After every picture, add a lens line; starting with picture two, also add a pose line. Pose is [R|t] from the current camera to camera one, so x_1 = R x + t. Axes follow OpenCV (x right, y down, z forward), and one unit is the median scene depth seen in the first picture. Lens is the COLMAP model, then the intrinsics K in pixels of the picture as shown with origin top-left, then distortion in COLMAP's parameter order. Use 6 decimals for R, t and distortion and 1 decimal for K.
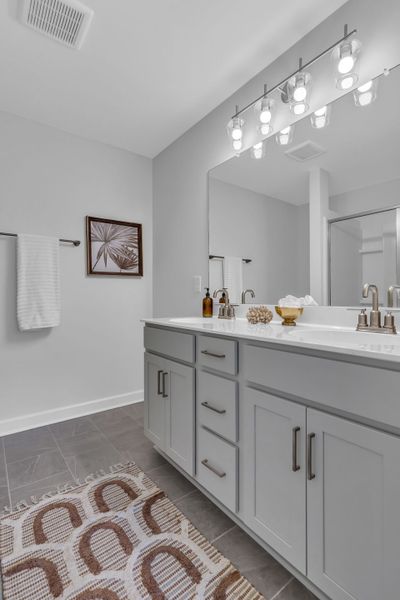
lens RADIAL K [[290.9, 0, 201.7], [0, 290.9, 297.9], [0, 0, 1]] dist [-0.004468, -0.001111]
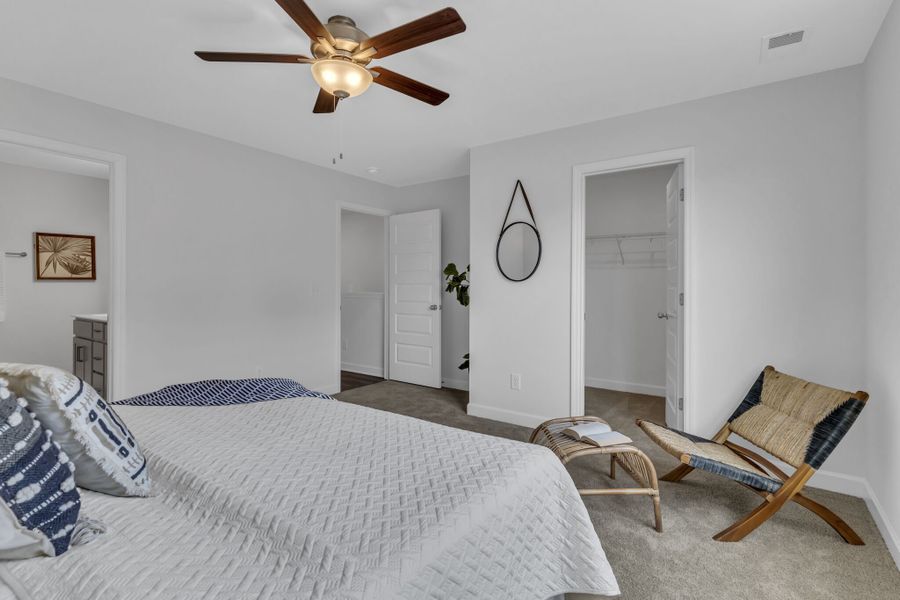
lens RADIAL K [[436.3, 0, 450.5], [0, 436.3, 295.1], [0, 0, 1]] dist [-0.004468, -0.001111]
pose [[0.955925, 0.004719, 0.293575, 0.866881], [-0.008318, 0.999905, 0.011012, -0.058606], [-0.293495, -0.012969, 0.955873, -1.473407]]
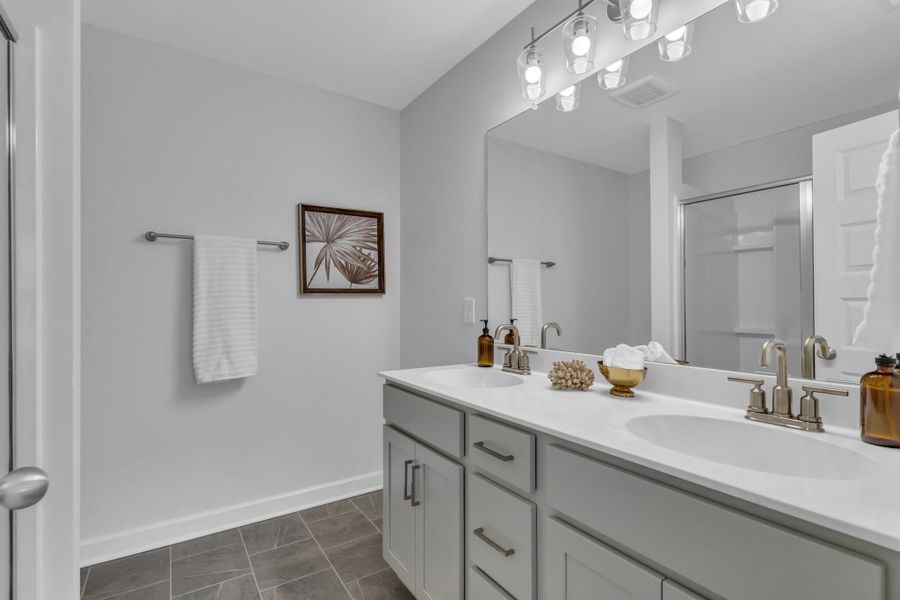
lens RADIAL K [[436.3, 0, 446.6], [0, 436.3, 303.3], [0, 0, 1]] dist [-0.004468, -0.001111]
pose [[0.997471, 0.001259, -0.071059, 0.003942], [-0.001802, 0.999970, -0.007567, -0.060456], [0.071048, 0.007676, 0.997443, 0.059801]]
